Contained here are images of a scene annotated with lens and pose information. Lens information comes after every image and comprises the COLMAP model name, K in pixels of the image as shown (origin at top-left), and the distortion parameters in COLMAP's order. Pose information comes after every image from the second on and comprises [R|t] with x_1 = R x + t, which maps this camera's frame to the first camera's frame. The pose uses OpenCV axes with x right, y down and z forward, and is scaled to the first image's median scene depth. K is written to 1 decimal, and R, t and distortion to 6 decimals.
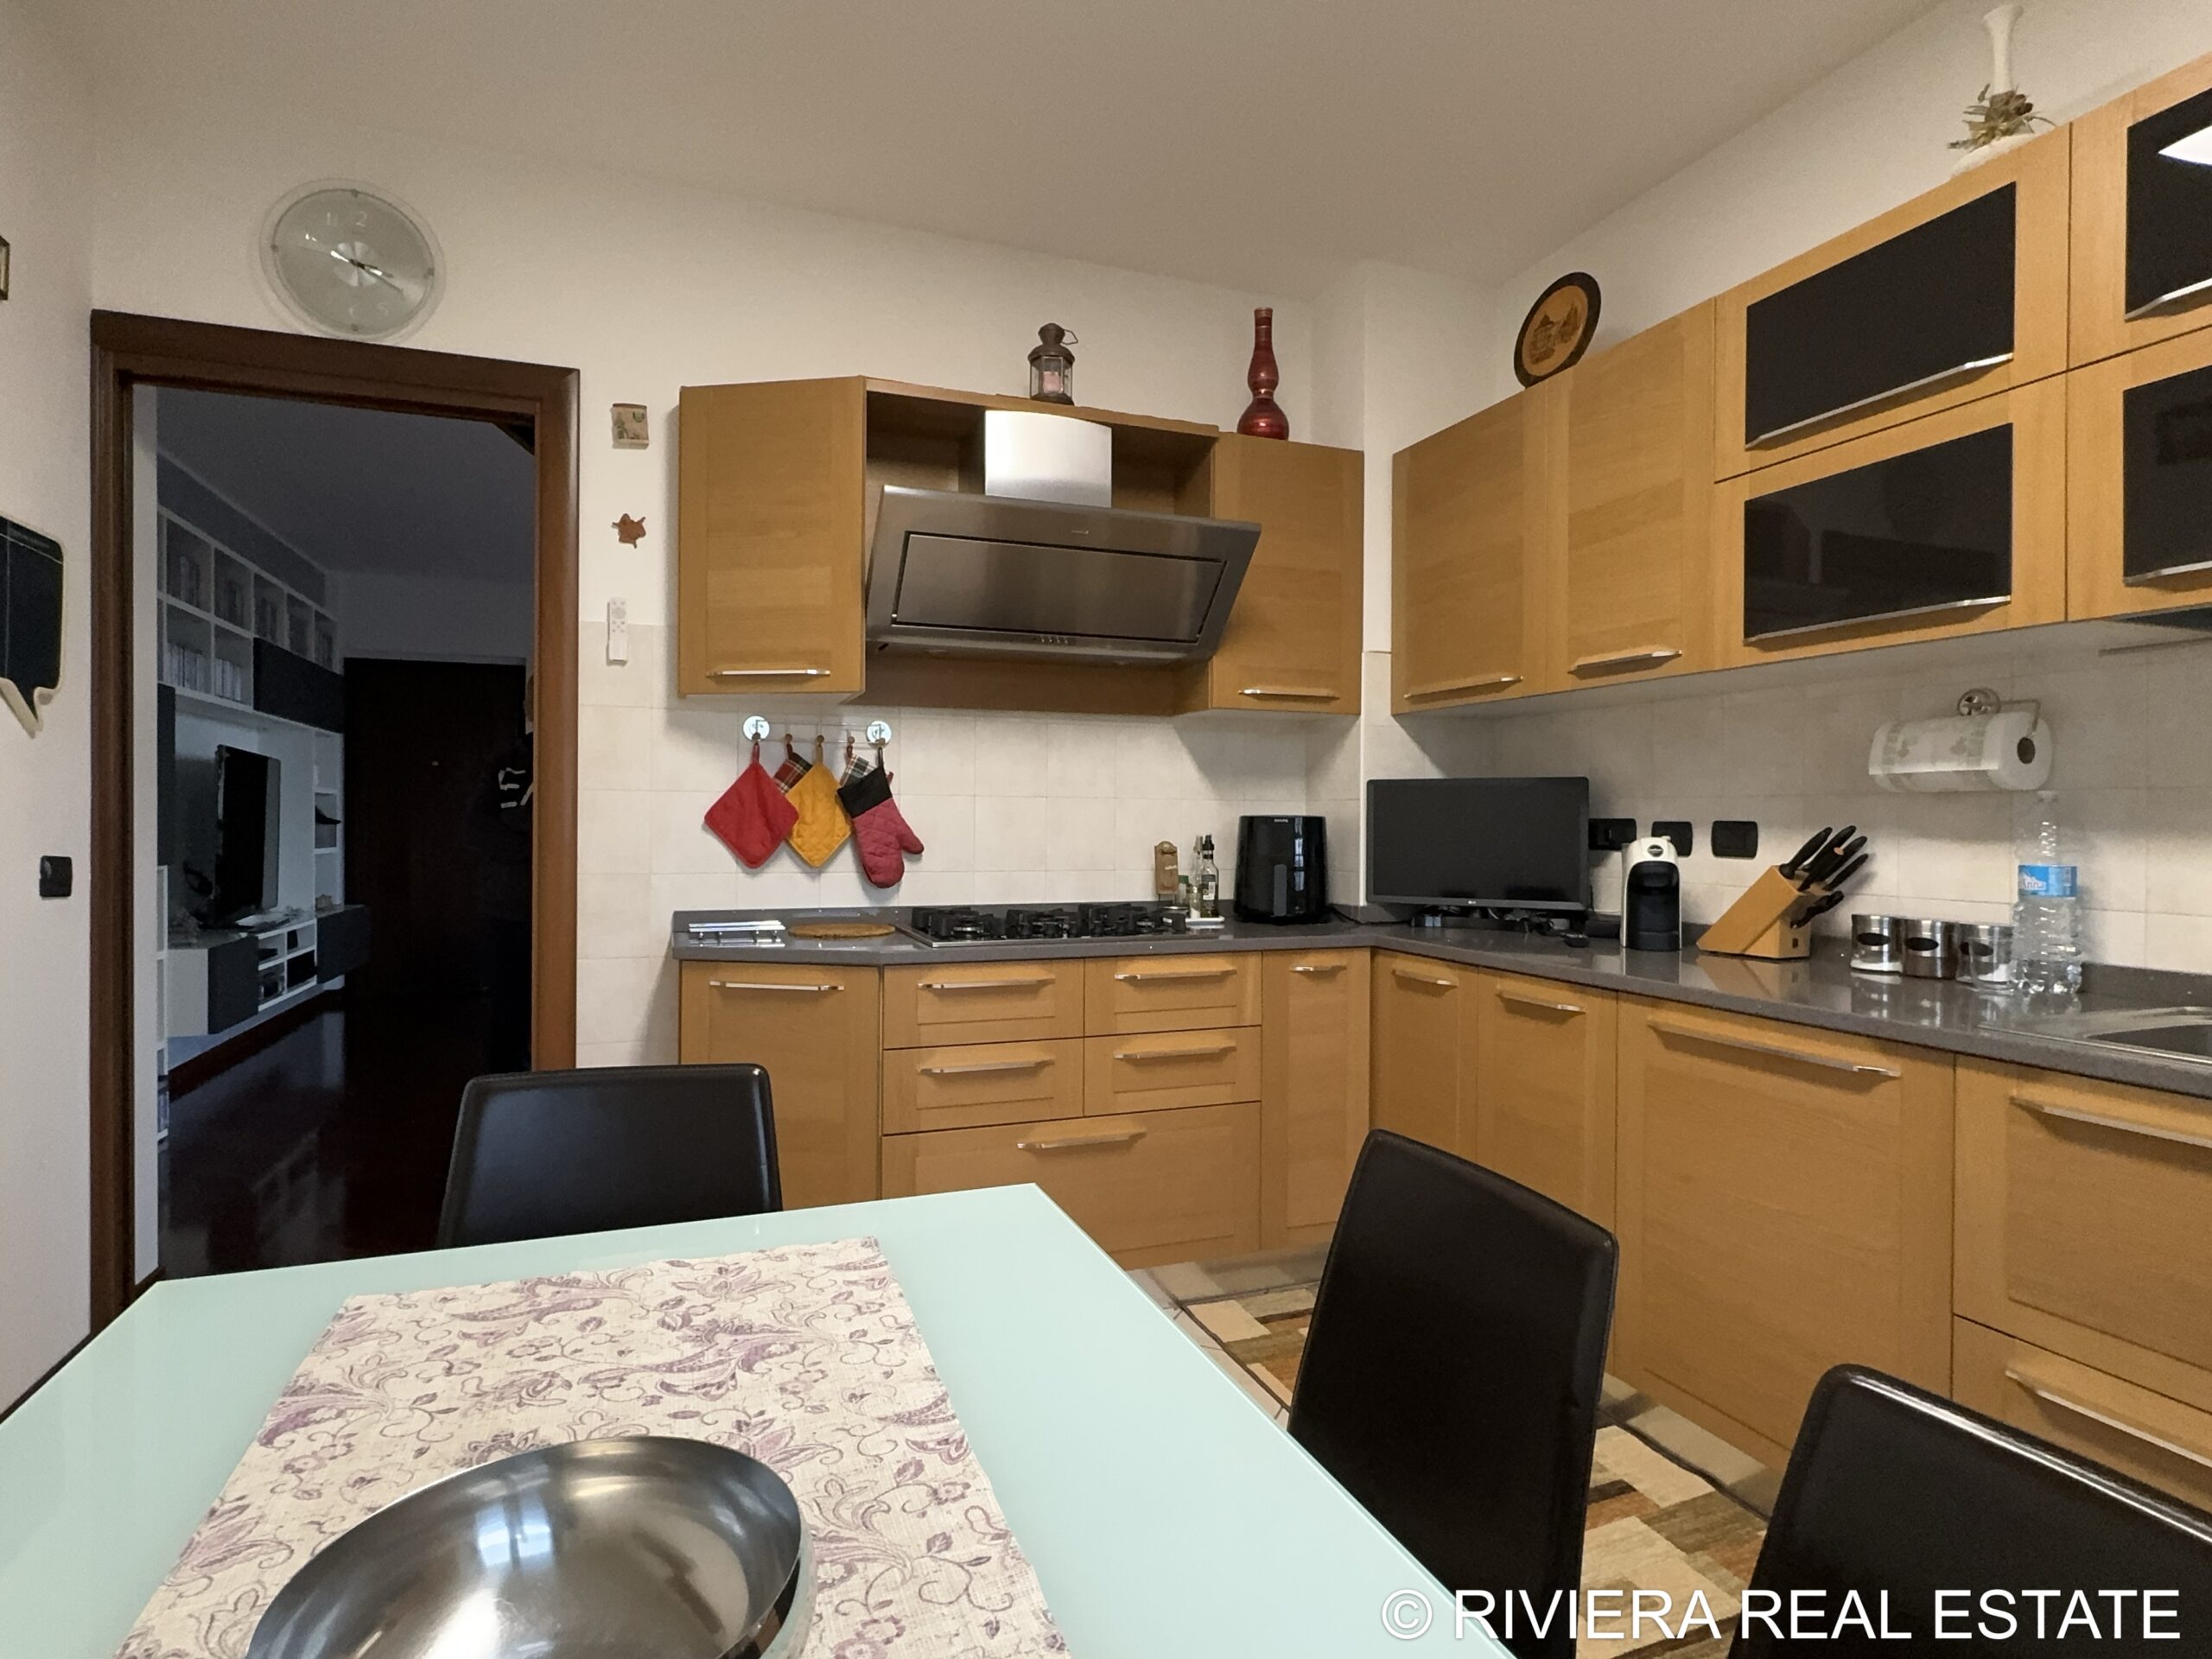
lens RADIAL K [[1193.3, 0, 1087.9], [0, 1193.3, 828.7], [0, 0, 1]] dist [0.001905, -0.003836]
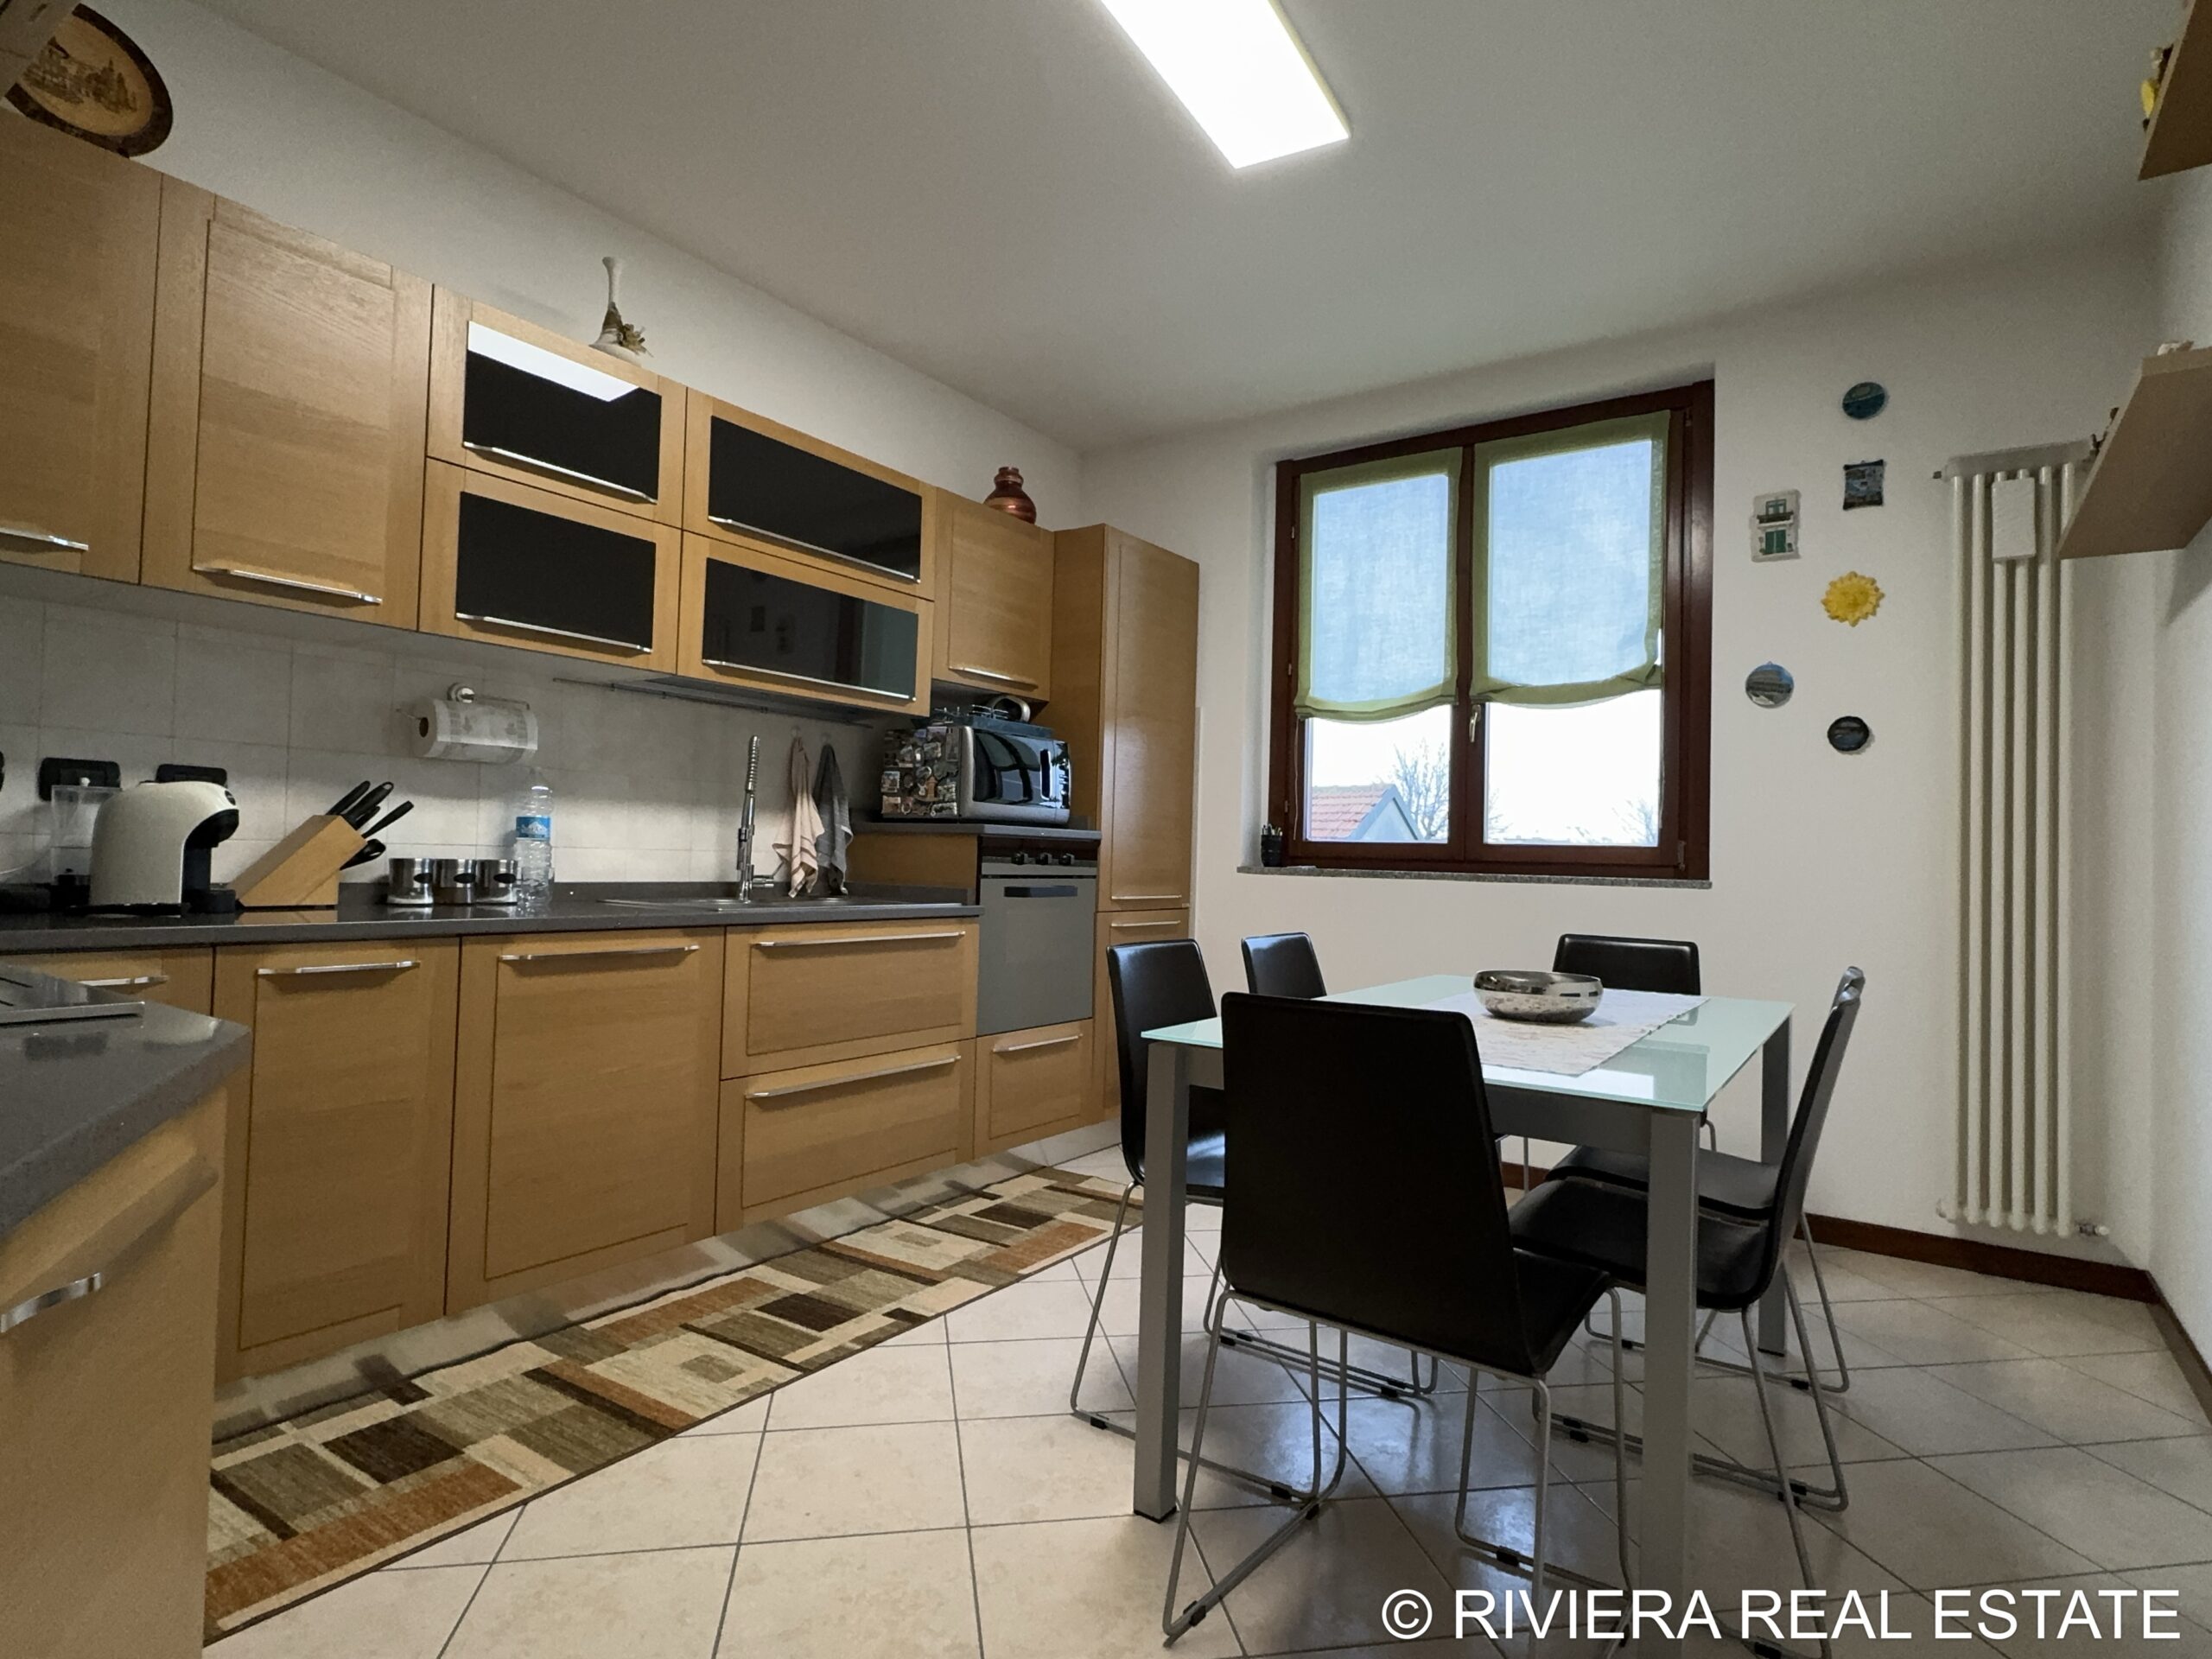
lens RADIAL K [[1193.3, 0, 1090.8], [0, 1193.3, 847.0], [0, 0, 1]] dist [0.001905, -0.003836]
pose [[-0.584105, -0.006577, 0.811651, -0.605841], [-0.019124, 0.999801, -0.005661, 0.047734], [-0.811453, -0.018828, -0.584115, 0.997233]]
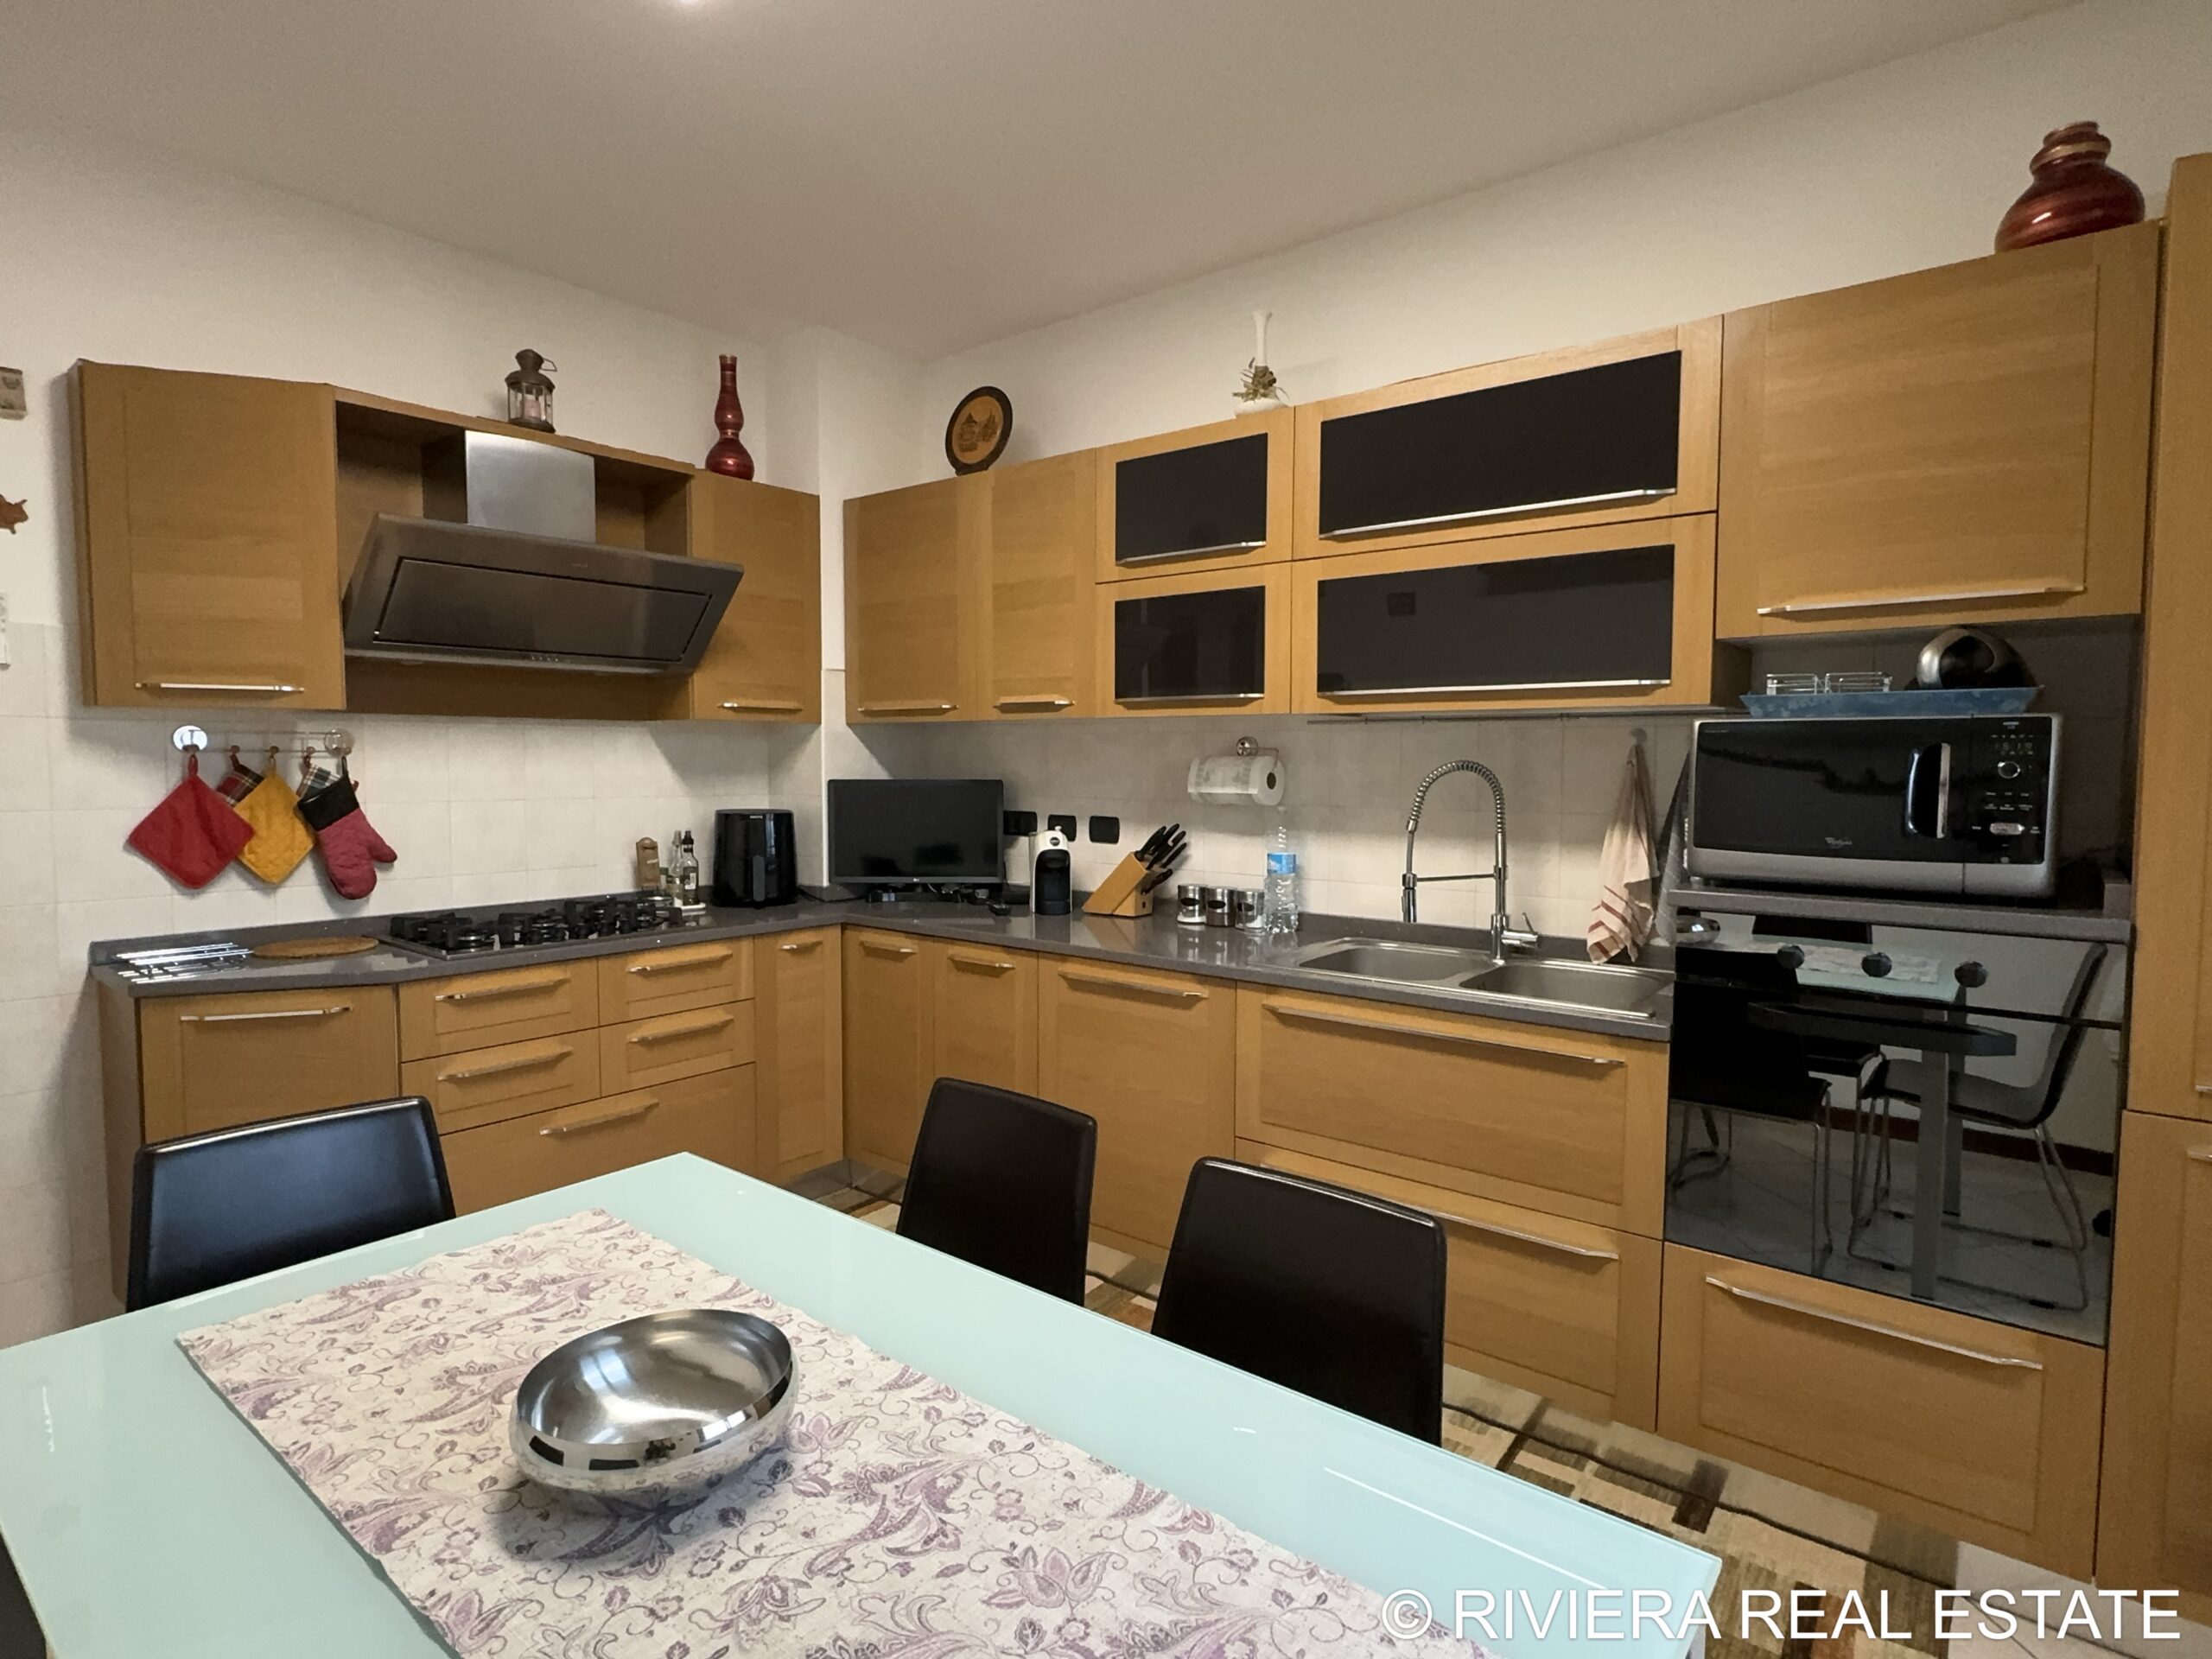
lens RADIAL K [[1193.3, 0, 1126.1], [0, 1193.3, 829.6], [0, 0, 1]] dist [0.001905, -0.003836]
pose [[0.855737, -0.033536, 0.516324, -0.155029], [0.004416, 0.998334, 0.057524, -0.072544], [-0.517393, -0.046945, 0.854459, -0.200561]]
